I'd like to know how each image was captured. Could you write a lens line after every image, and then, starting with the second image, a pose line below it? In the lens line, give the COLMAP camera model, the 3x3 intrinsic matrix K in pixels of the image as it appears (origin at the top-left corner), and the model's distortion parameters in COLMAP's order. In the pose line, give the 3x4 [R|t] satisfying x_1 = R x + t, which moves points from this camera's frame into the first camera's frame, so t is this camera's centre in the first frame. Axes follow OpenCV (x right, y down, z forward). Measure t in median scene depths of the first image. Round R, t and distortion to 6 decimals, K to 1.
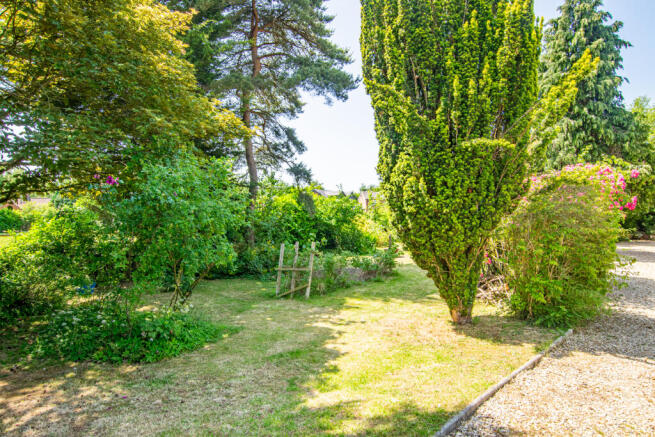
lens RADIAL K [[400.2, 0, 331.9], [0, 400.2, 217.0], [0, 0, 1]] dist [0.001802, 0.001695]
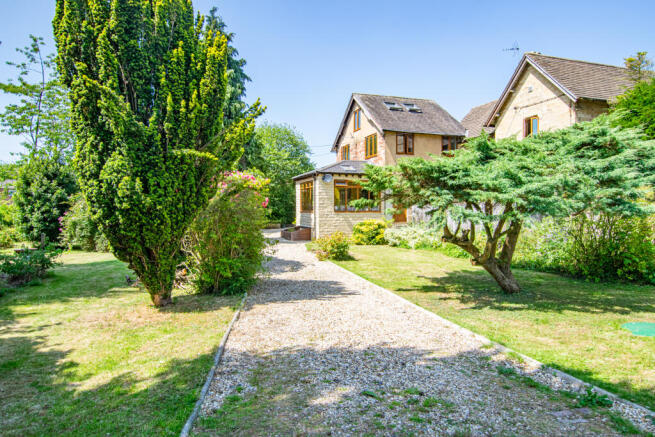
lens RADIAL K [[400.2, 0, 331.9], [0, 400.2, 217.0], [0, 0, 1]] dist [0.001802, 0.001695]
pose [[0.637234, -0.010698, 0.770596, -0.280559], [-0.001054, 0.999891, 0.014753, -0.006001], [-0.770669, -0.010213, 0.637153, -0.117655]]
